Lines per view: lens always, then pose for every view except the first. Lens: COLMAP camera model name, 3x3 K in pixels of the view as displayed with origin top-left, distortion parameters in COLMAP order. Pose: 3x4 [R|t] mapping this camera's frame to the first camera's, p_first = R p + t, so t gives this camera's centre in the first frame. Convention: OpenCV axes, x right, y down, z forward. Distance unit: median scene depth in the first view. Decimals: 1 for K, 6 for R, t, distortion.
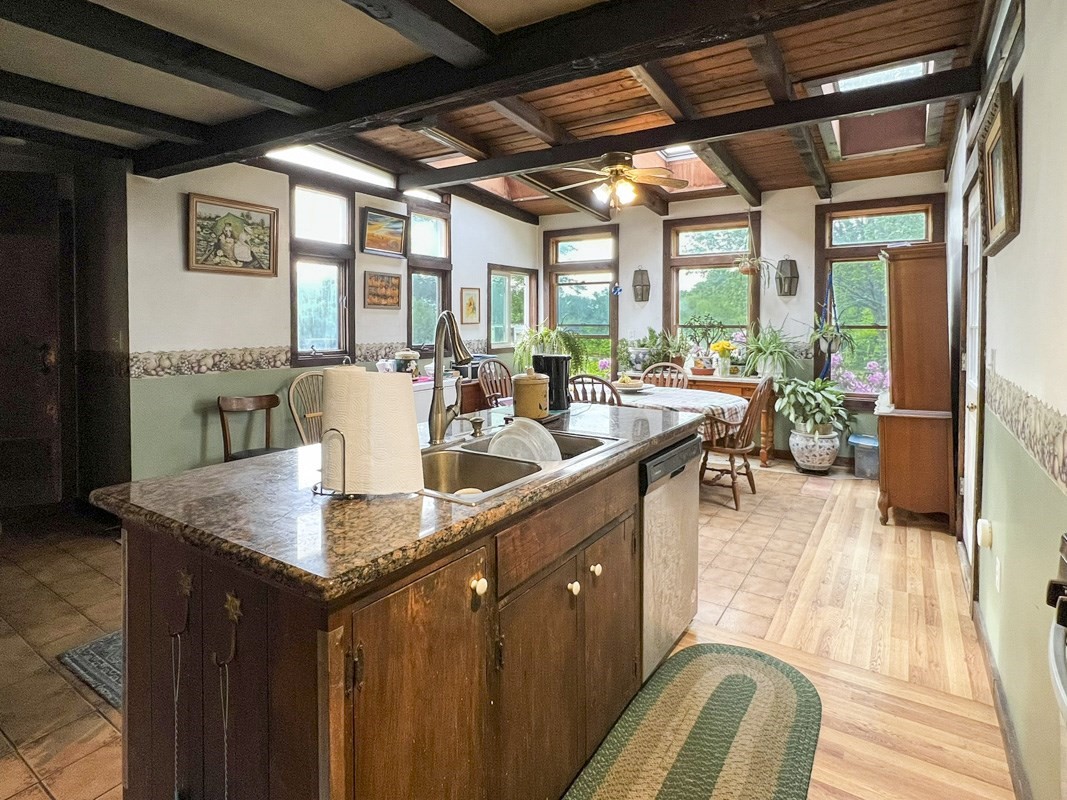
lens RADIAL K [[553.3, 0, 533.5], [0, 553.3, 400.0], [0, 0, 1]] dist [0.001634, 0.000127]
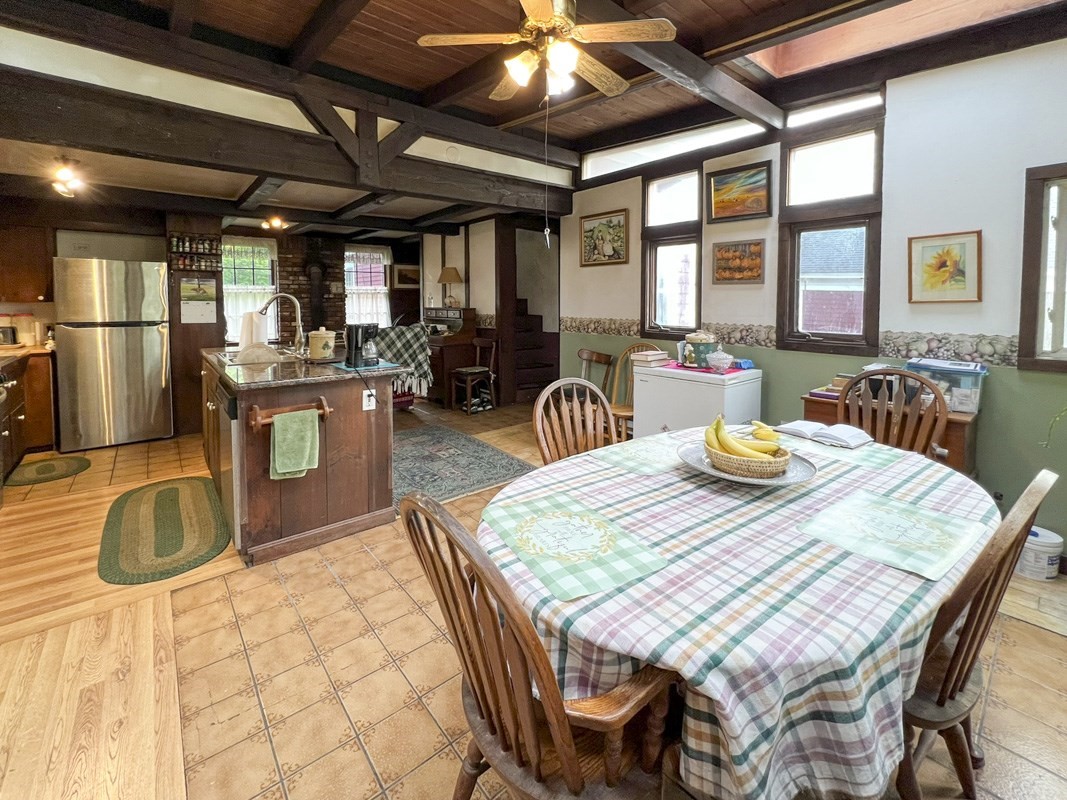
lens RADIAL K [[489.9, 0, 532.4], [0, 489.9, 350.1], [0, 0, 1]] dist [0.022249, -0.000135]
pose [[-0.316526, 0.089980, -0.944307, 0.548575], [-0.141567, 0.979862, 0.140820, -0.129628], [0.937961, 0.178255, -0.297413, 0.962252]]
